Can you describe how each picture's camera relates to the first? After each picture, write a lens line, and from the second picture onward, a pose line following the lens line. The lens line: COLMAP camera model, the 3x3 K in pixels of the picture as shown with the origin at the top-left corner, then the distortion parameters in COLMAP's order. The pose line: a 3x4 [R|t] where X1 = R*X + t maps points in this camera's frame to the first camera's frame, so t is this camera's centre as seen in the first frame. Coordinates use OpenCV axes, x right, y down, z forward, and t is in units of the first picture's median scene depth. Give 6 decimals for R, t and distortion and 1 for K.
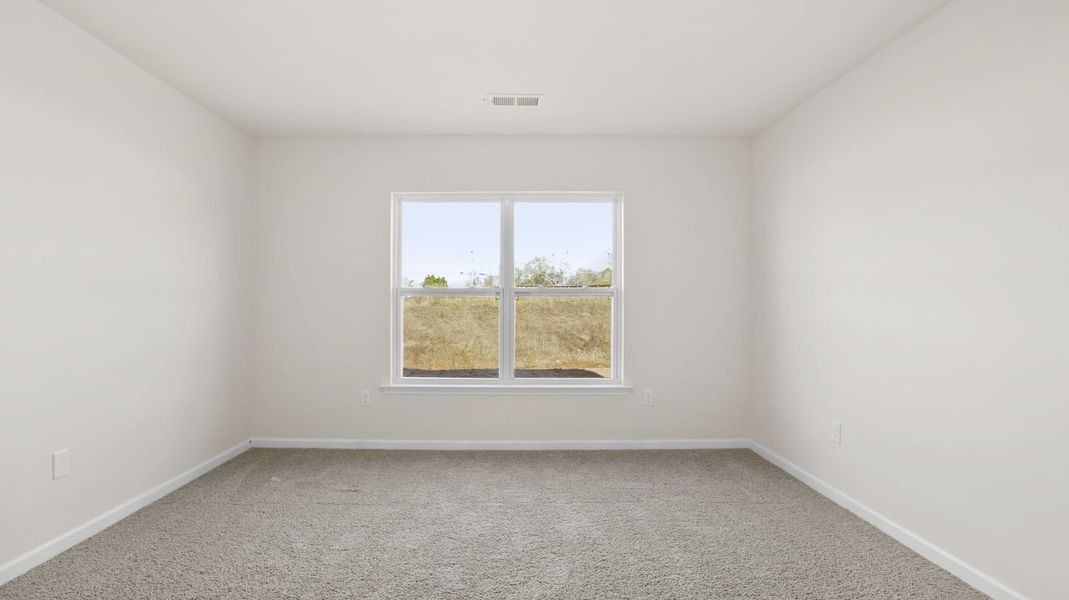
lens RADIAL K [[504.5, 0, 519.9], [0, 504.5, 299.2], [0, 0, 1]] dist [-0.001209, 0.000886]
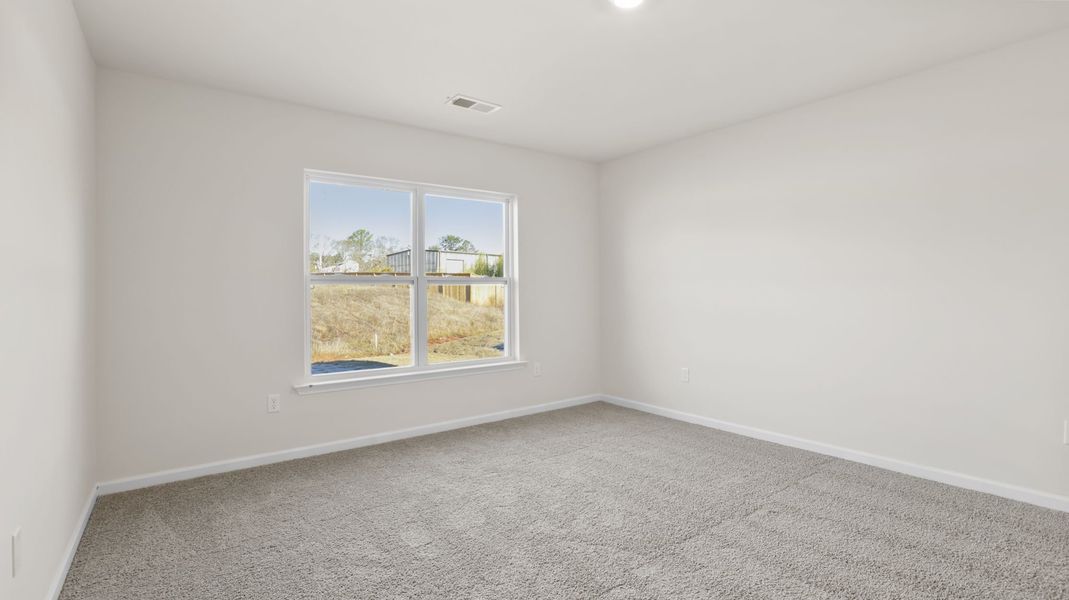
lens RADIAL K [[501.2, 0, 534.9], [0, 501.2, 275.1], [0, 0, 1]] dist [0.001661, 0.023245]
pose [[0.809095, 0.009260, 0.587605, -0.437538], [0.005386, 0.999717, -0.023171, -0.000120], [-0.587653, 0.021913, 0.808816, 0.039601]]
